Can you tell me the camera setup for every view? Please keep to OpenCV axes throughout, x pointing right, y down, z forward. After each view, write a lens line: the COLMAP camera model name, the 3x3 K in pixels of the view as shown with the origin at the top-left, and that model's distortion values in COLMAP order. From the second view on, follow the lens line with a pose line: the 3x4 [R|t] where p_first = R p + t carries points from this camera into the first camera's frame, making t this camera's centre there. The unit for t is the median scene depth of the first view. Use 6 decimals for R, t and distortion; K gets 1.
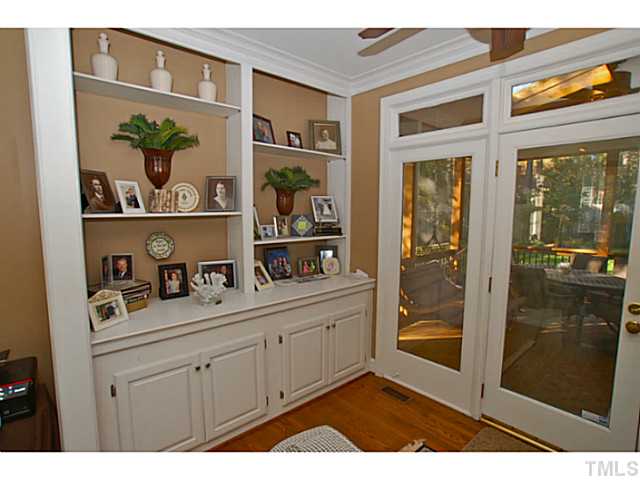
lens RADIAL K [[309.3, 0, 316.8], [0, 309.3, 241.8], [0, 0, 1]] dist [-0.000277, 0.000141]
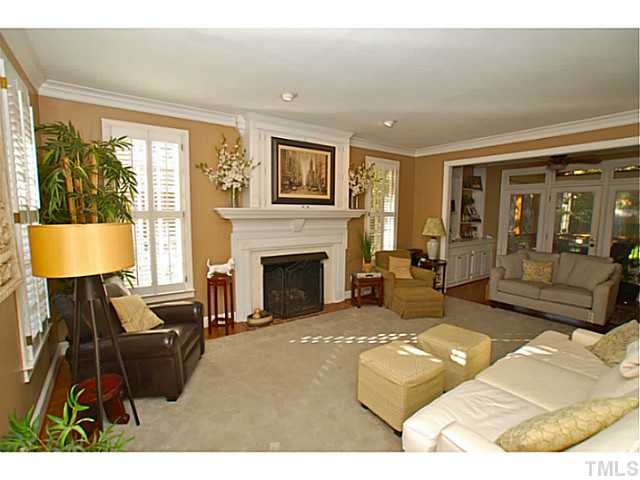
lens RADIAL K [[309.3, 0, 316.8], [0, 309.3, 242.9], [0, 0, 1]] dist [-0.000277, 0.000141]
pose [[0.997607, 0.020406, -0.066054, -0.544598], [-0.020205, 0.999789, 0.003714, 0.080650], [0.066115, -0.002370, 0.997809, -0.796122]]
